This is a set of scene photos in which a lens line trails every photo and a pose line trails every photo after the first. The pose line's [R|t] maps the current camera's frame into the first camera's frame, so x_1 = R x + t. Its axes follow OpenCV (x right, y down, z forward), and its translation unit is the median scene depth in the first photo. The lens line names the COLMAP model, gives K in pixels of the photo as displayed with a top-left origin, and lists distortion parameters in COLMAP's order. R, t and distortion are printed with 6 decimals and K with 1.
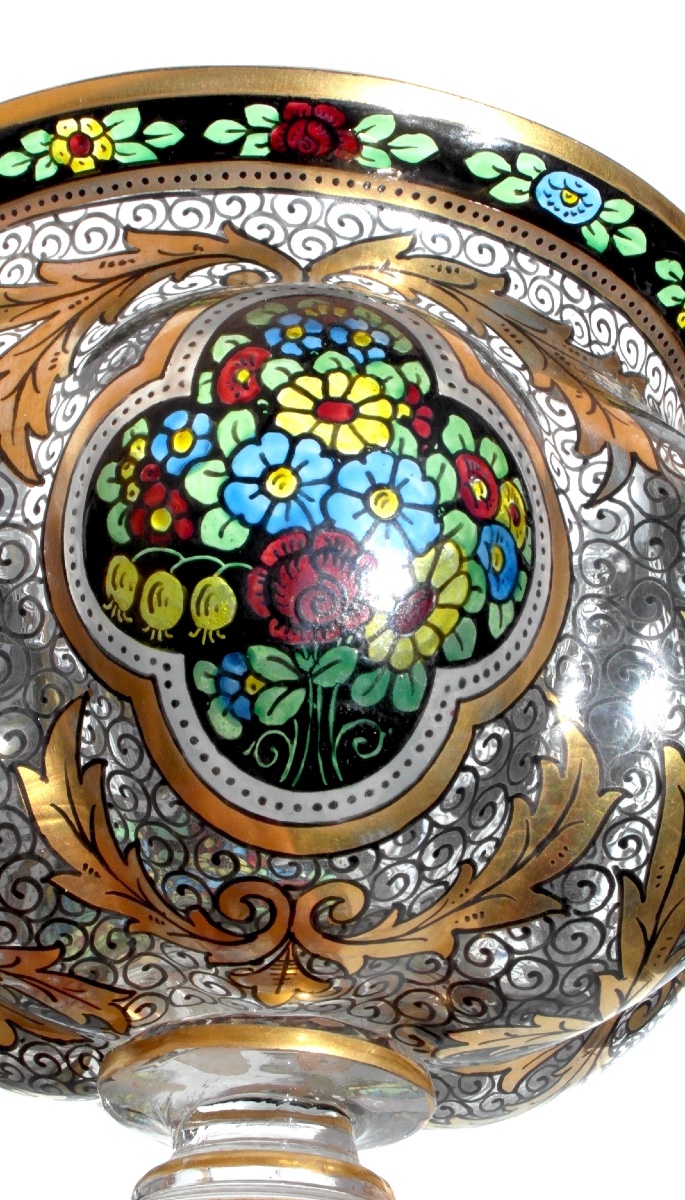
lens RADIAL K [[3132.1, 0, 311.8], [0, 3132.1, 577.0], [0, 0, 1]] dist [-0.245686, 0.000000]
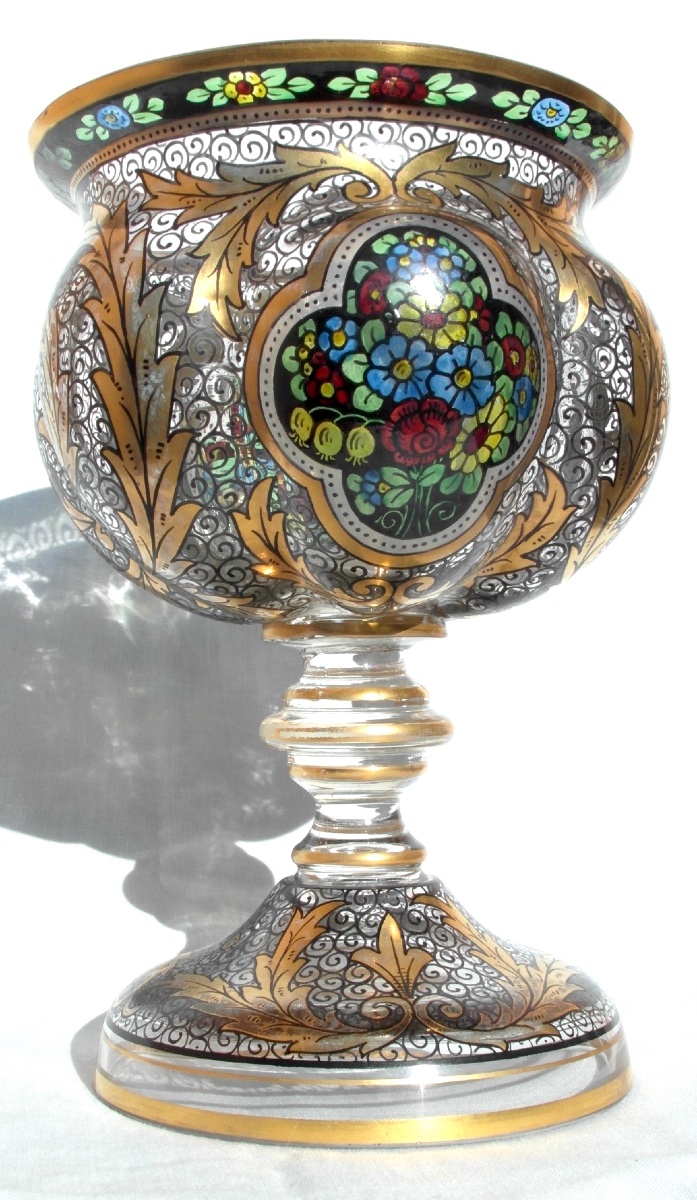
lens RADIAL K [[1580.0, 0, 329.9], [0, 1580.0, 619.8], [0, 0, 1]] dist [-0.048106, 0.000000]
pose [[0.993783, -0.041043, 0.103492, -0.132251], [-0.010611, 0.890416, 0.455024, -0.276432], [-0.110827, -0.453294, 0.884445, 0.210074]]
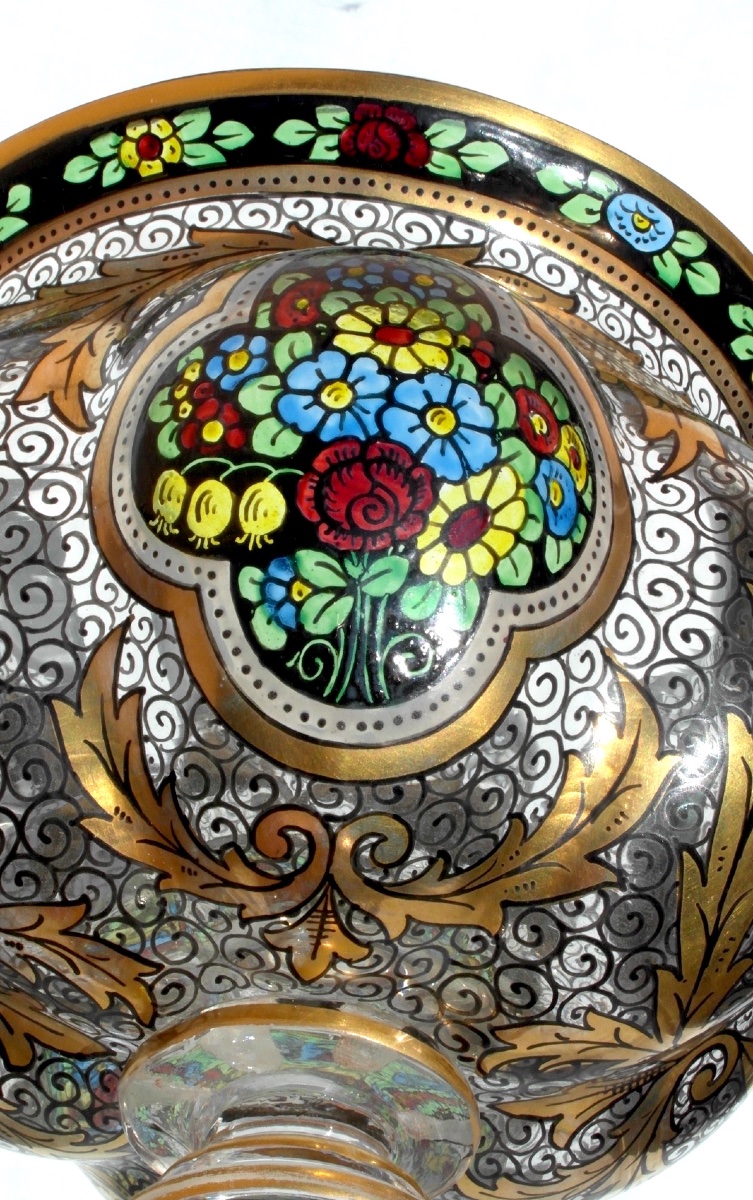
lens RADIAL K [[3479.1, 0, 379.7], [0, 3479.1, 603.9], [0, 0, 1]] dist [-0.297344, 0.000000]
pose [[0.999418, 0.032295, -0.010968, 0.017176], [-0.033943, 0.973297, -0.227026, 0.269785], [0.003344, 0.227266, 0.973827, -0.044903]]
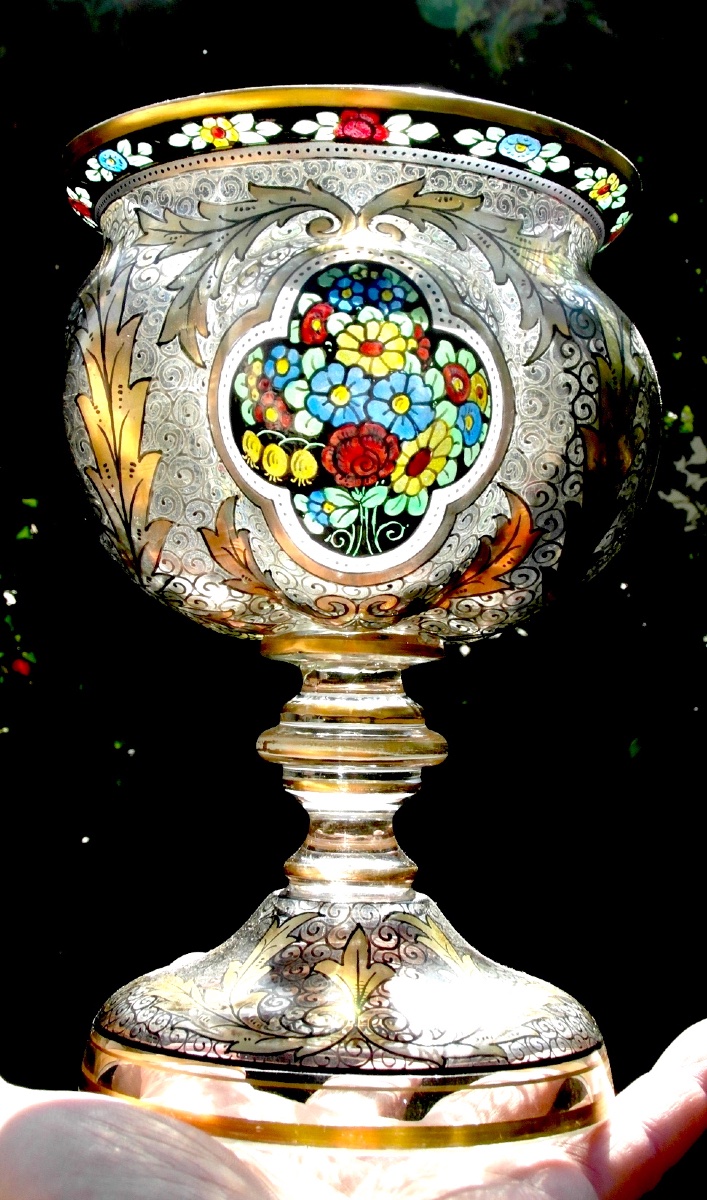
lens RADIAL K [[1701.4, 0, 334.4], [0, 1701.4, 546.8], [0, 0, 1]] dist [-0.036564, 0.000000]
pose [[0.997460, -0.013461, -0.069942, 0.049072], [0.039974, 0.918542, 0.393298, -0.307917], [0.058951, -0.395095, 0.916747, 0.109658]]
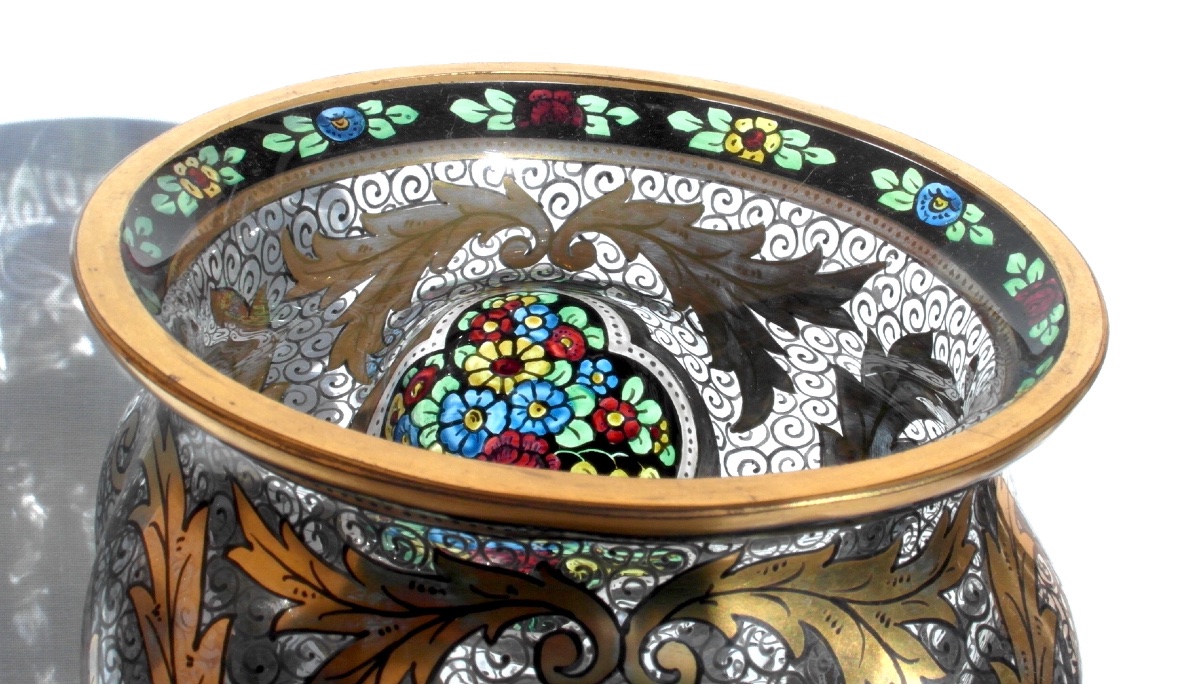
lens RADIAL K [[2762.7, 0, 602.4], [0, 2762.7, 343.5], [0, 0, 1]] dist [-0.189301, 0.000000]
pose [[0.998830, 0.047034, 0.011218, -0.023312], [-0.035231, 0.549004, 0.835077, -0.903406], [0.033118, -0.834495, 0.550019, 0.640064]]
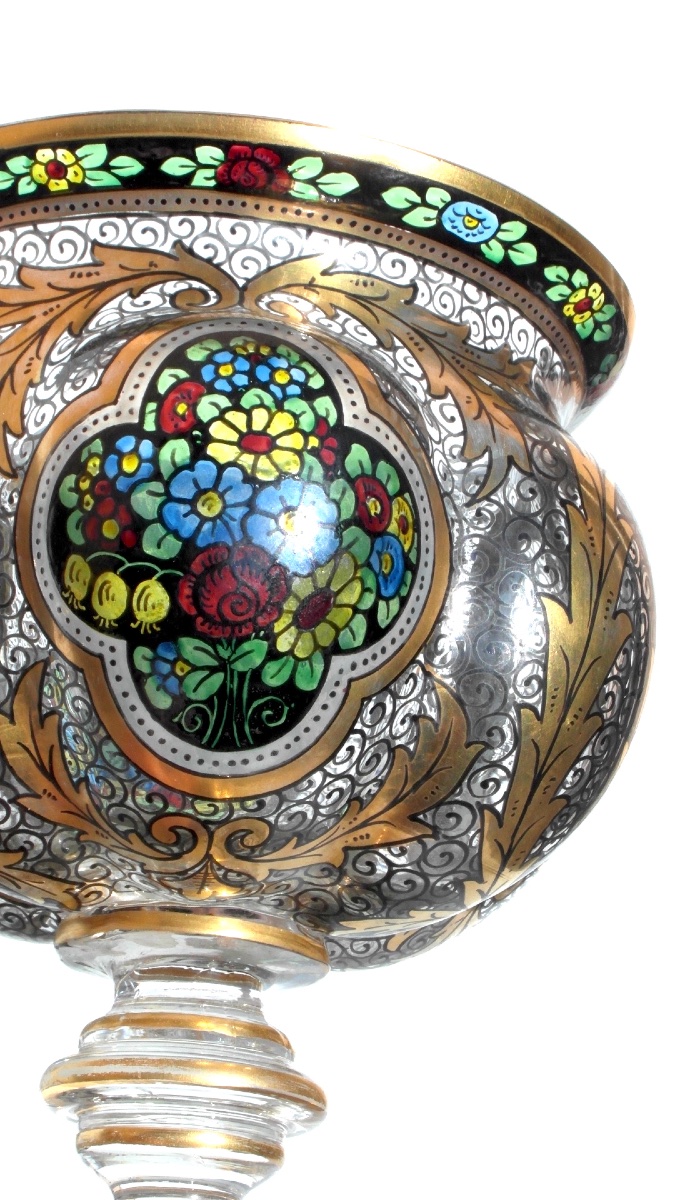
lens RADIAL K [[3050.4, 0, 328.3], [0, 3050.4, 590.2], [0, 0, 1]] dist [-0.288508, 0.000000]
pose [[0.999413, 0.033947, 0.004607, 0.030889], [-0.034246, 0.986444, 0.160488, -0.181719], [0.000903, -0.160551, 0.987027, -0.168659]]
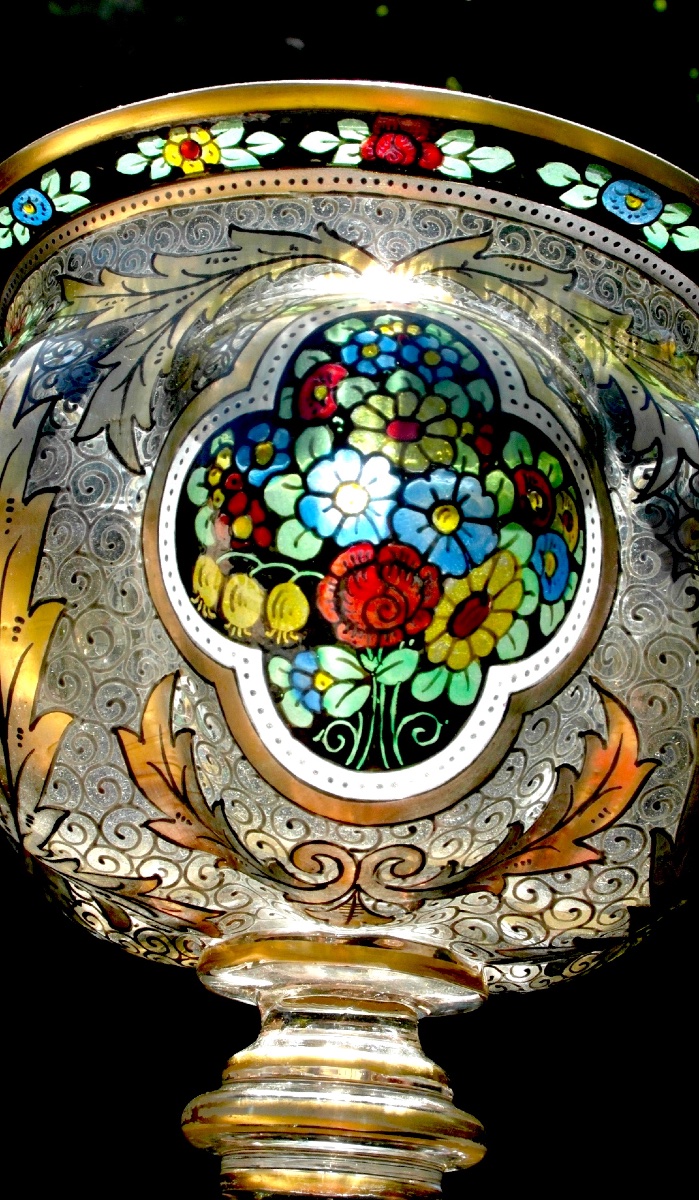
lens RADIAL K [[2259.7, 0, 351.2], [0, 2259.7, 591.1], [0, 0, 1]] dist [-0.262504, 0.000000]
pose [[0.998153, 0.026909, -0.054458, 0.032397], [-0.018441, 0.988453, 0.150401, -0.111893], [0.057877, -0.149119, 0.987124, 0.210254]]
